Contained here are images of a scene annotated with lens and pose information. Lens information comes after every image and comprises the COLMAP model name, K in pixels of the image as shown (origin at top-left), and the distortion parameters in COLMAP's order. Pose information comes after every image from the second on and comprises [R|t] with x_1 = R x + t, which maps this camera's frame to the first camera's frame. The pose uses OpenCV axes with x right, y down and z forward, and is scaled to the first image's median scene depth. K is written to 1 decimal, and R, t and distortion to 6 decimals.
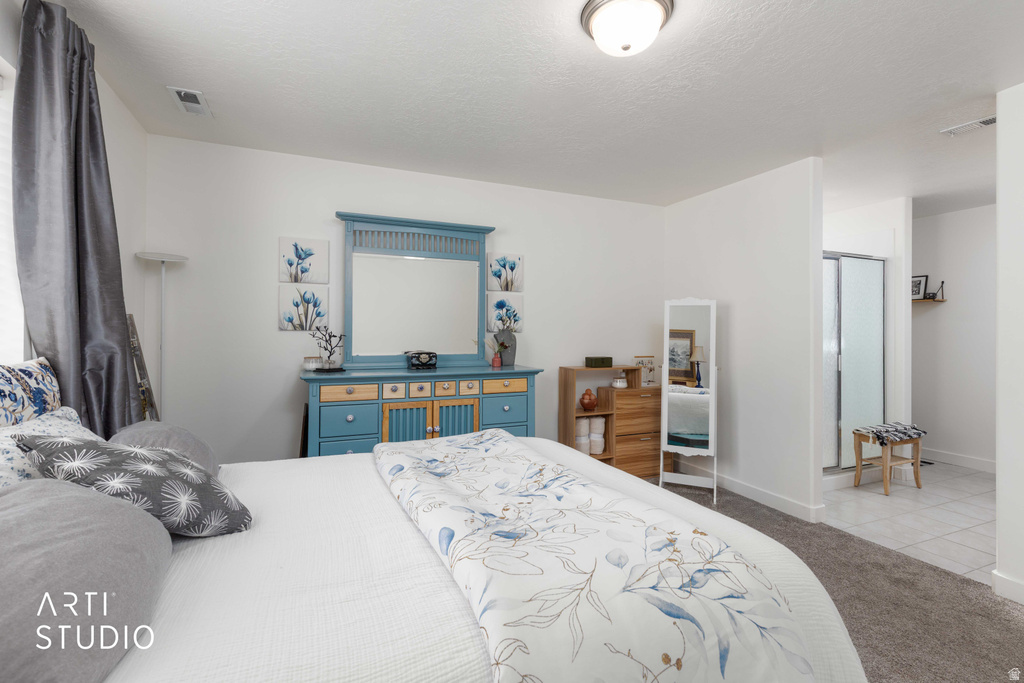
lens RADIAL K [[461.8, 0, 514.7], [0, 461.8, 333.4], [0, 0, 1]] dist [0.005926, 0.000168]
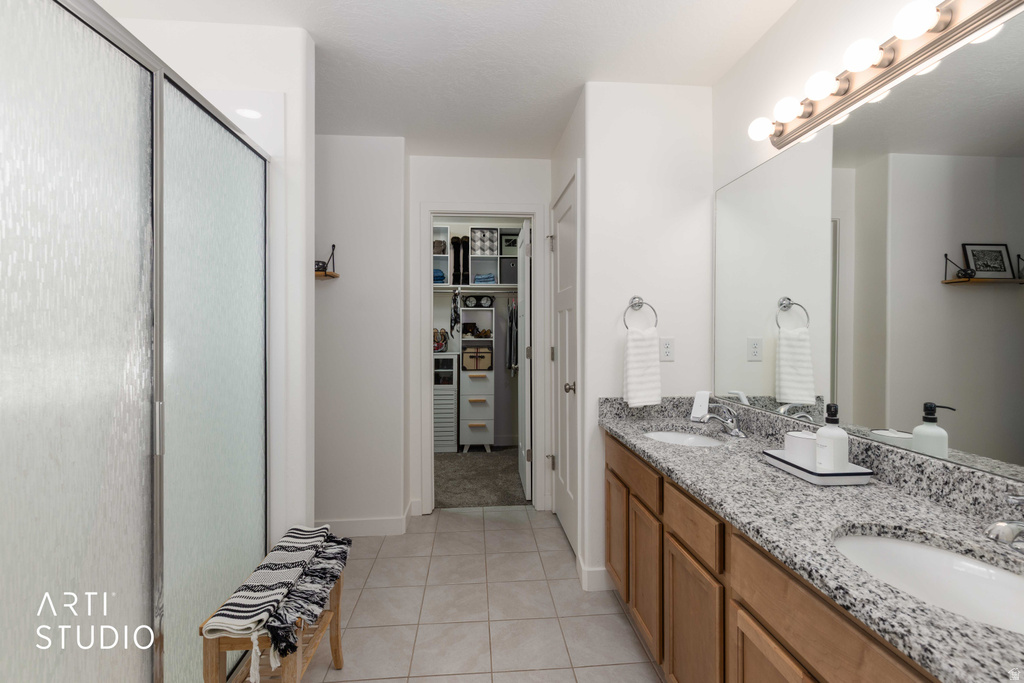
lens RADIAL K [[461.8, 0, 516.3], [0, 461.8, 331.2], [0, 0, 1]] dist [0.005926, 0.000168]
pose [[0.315890, -0.004855, 0.948783, 0.712427], [-0.002005, 0.999981, 0.005785, 0.000378], [-0.948794, -0.003729, 0.315875, 0.996016]]
